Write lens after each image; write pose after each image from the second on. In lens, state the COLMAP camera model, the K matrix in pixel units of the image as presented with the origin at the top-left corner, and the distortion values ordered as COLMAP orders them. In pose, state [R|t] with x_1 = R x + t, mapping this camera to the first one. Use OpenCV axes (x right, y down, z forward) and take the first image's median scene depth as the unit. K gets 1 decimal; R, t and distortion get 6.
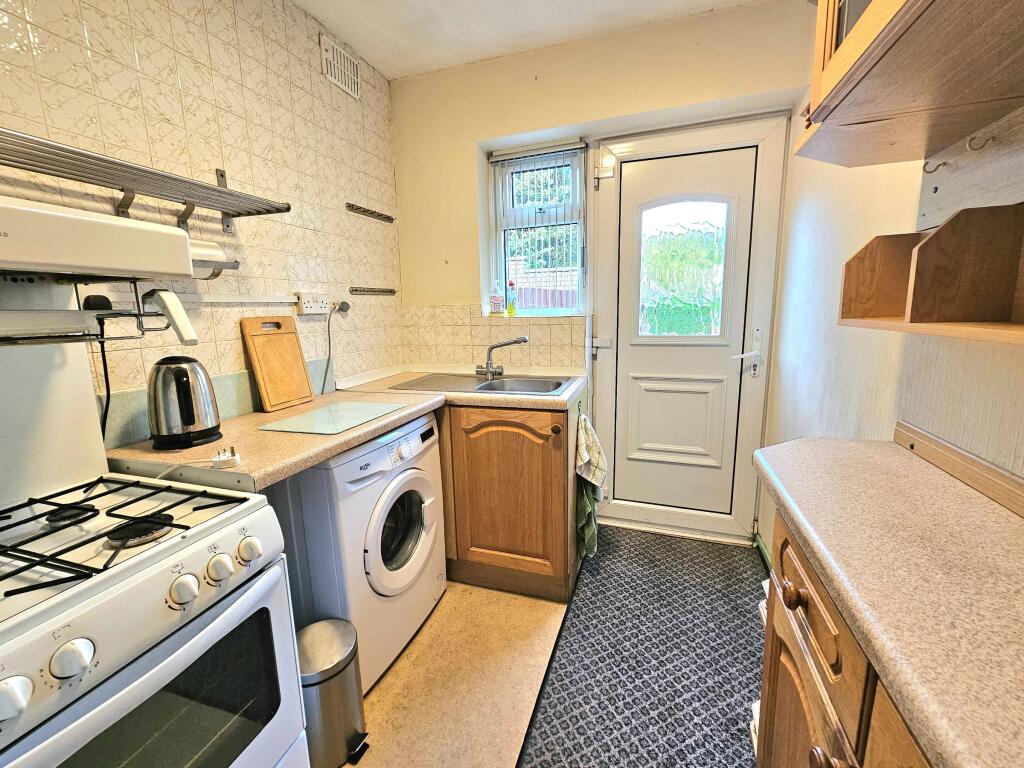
lens RADIAL K [[416.0, 0, 510.0], [0, 416.0, 378.2], [0, 0, 1]] dist [-0.002252, 0.000387]
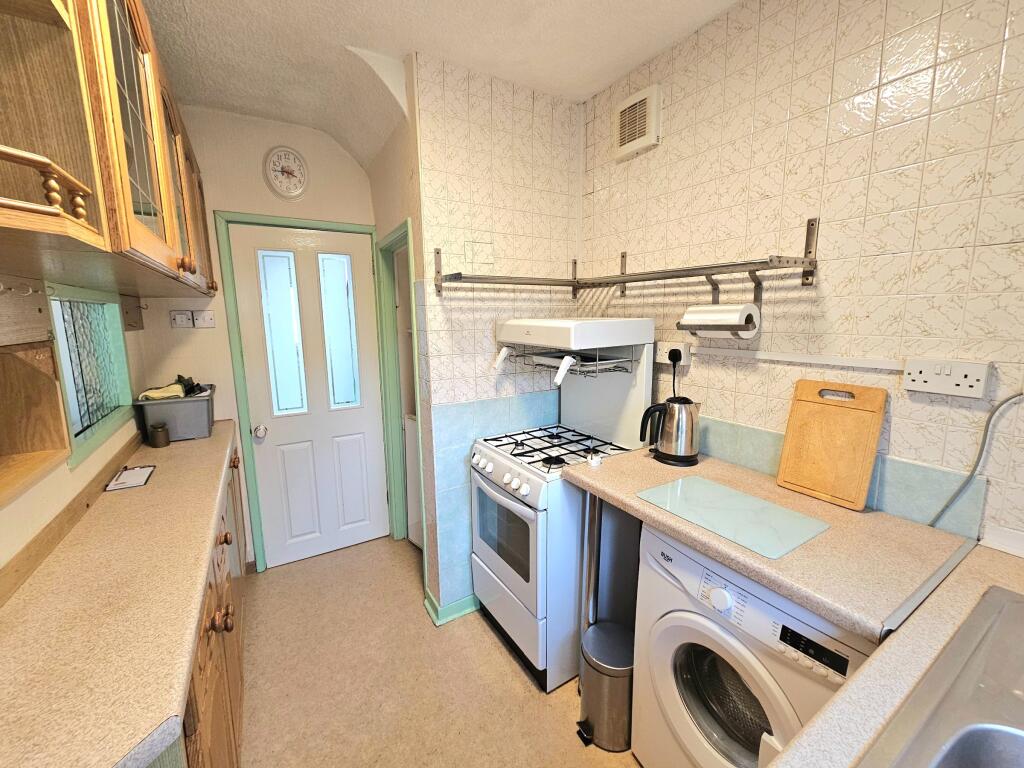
lens RADIAL K [[416.0, 0, 508.5], [0, 416.0, 379.7], [0, 0, 1]] dist [-0.002252, 0.000387]
pose [[-0.646073, 0.152173, -0.747953, 0.438968], [-0.099215, 0.954868, 0.279971, -0.336152], [0.756800, 0.255090, -0.601816, 1.074420]]
